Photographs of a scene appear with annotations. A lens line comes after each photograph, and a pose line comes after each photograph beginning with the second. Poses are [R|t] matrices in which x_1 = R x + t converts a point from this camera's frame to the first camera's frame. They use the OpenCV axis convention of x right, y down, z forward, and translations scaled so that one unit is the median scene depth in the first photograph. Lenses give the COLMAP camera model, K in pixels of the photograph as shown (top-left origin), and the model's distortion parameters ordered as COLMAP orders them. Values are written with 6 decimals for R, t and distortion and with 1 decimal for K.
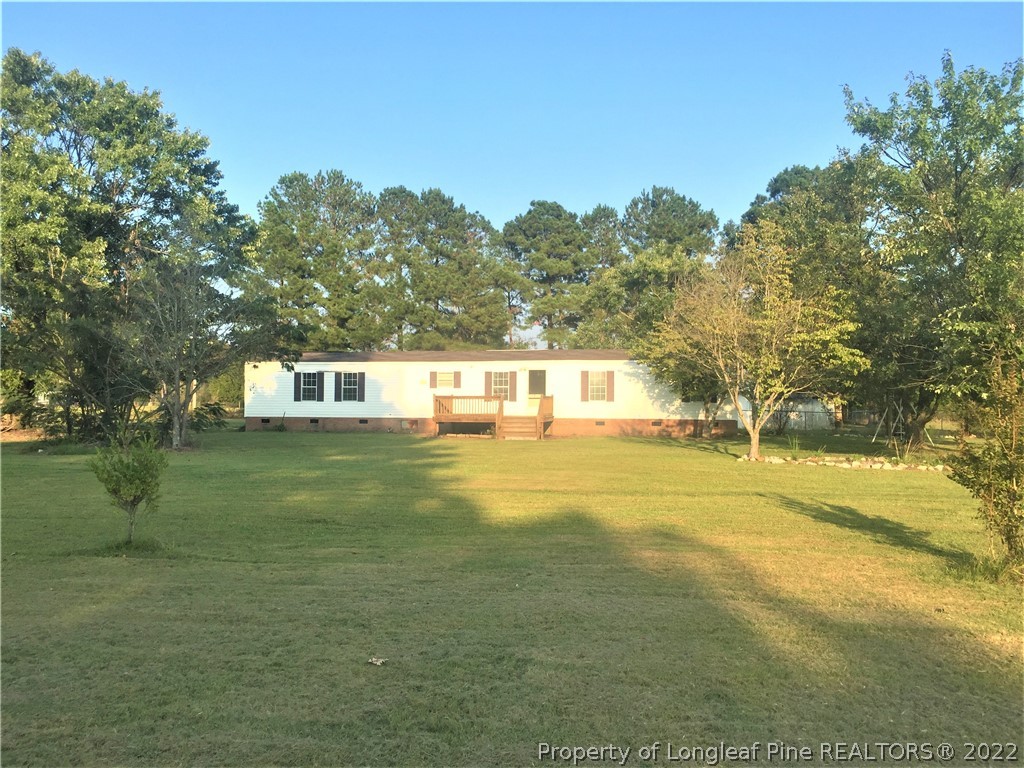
lens RADIAL K [[884.5, 0, 511.5], [0, 884.5, 390.2], [0, 0, 1]] dist [0.058870, -0.074062]
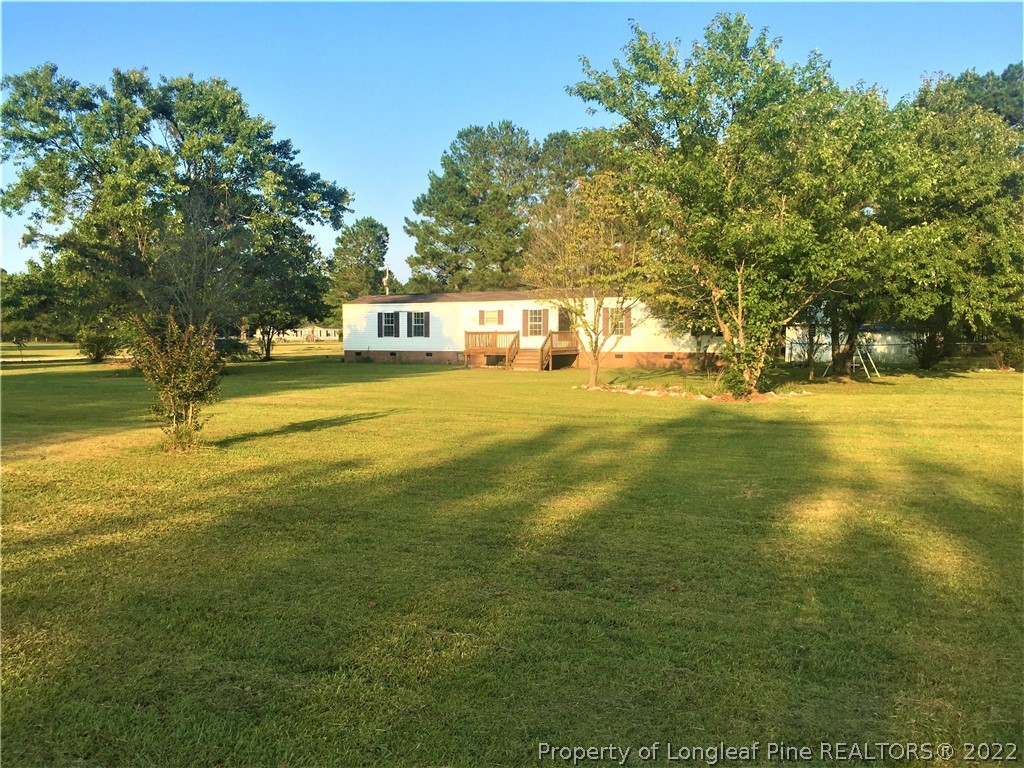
lens RADIAL K [[884.5, 0, 503.6], [0, 884.5, 383.4], [0, 0, 1]] dist [0.058870, -0.074062]
pose [[0.942525, 0.011655, -0.333931, 0.309290], [0.010194, 0.997923, 0.063602, 0.000649], [0.333979, -0.063351, 0.940449, -0.055783]]
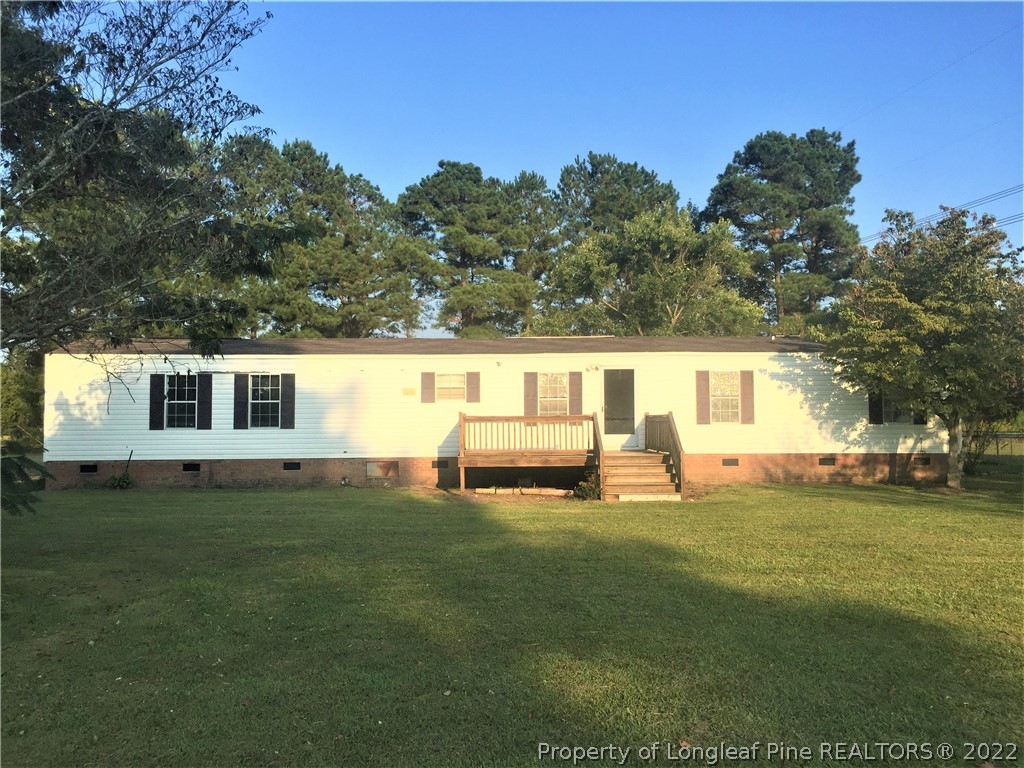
lens RADIAL K [[884.5, 0, 513.1], [0, 884.5, 380.6], [0, 0, 1]] dist [0.058870, -0.074062]
pose [[0.973823, 0.001339, 0.227303, -0.157911], [0.006585, 0.999397, -0.034100, 0.002995], [-0.227212, 0.034704, 0.973227, 0.445339]]
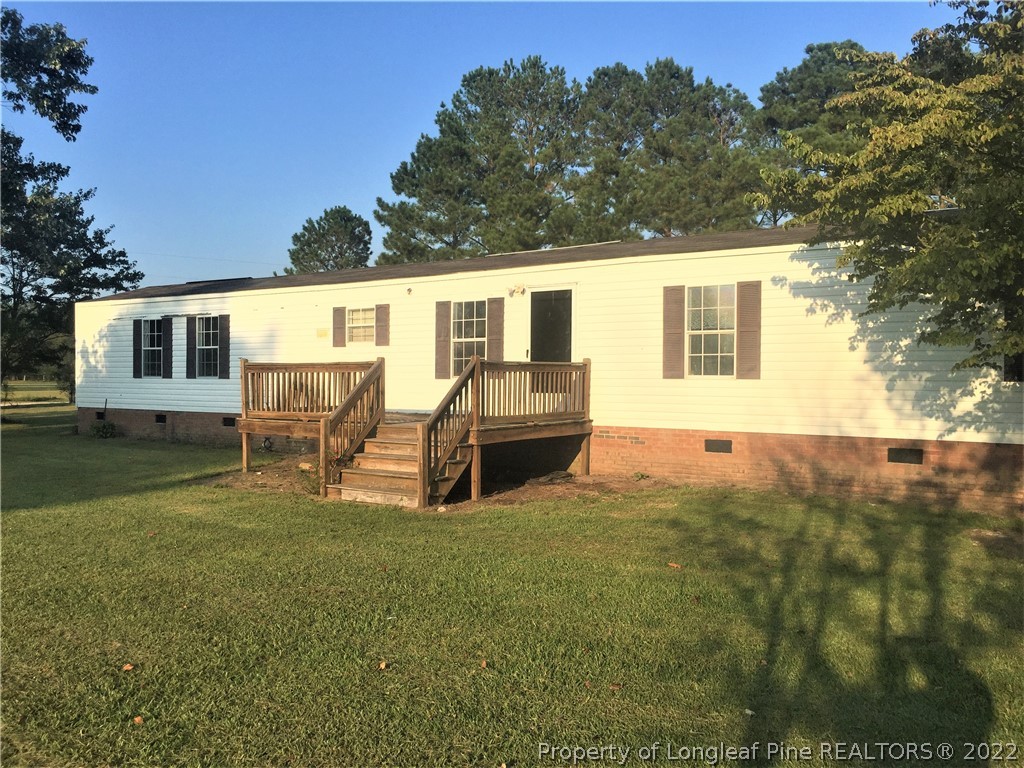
lens RADIAL K [[884.5, 0, 504.6], [0, 884.5, 382.2], [0, 0, 1]] dist [0.058870, -0.074062]
pose [[0.910231, 0.002903, -0.414090, 0.154473], [0.004240, 0.999858, 0.016330, 0.007772], [0.414079, -0.016619, 0.910089, 0.635537]]
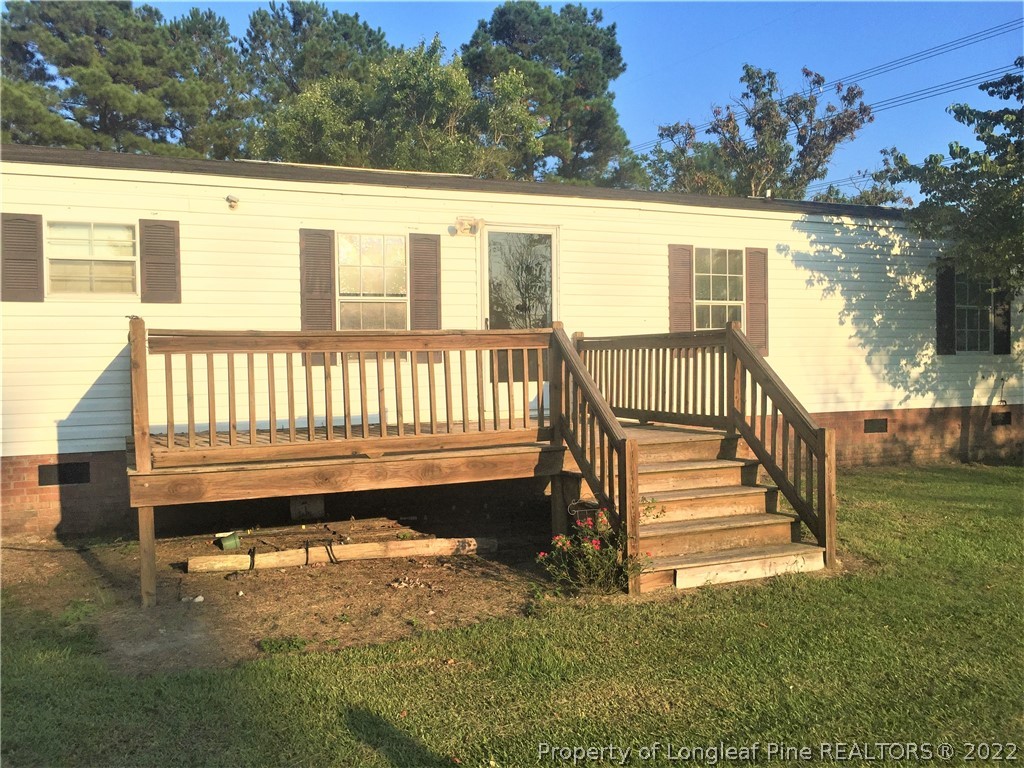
lens RADIAL K [[884.5, 0, 520.8], [0, 884.5, 379.4], [0, 0, 1]] dist [0.058870, -0.074062]
pose [[0.819639, -0.029721, 0.572109, -0.108769], [0.012012, 0.999325, 0.034707, 0.009013], [-0.572755, -0.021575, 0.819443, 0.761621]]
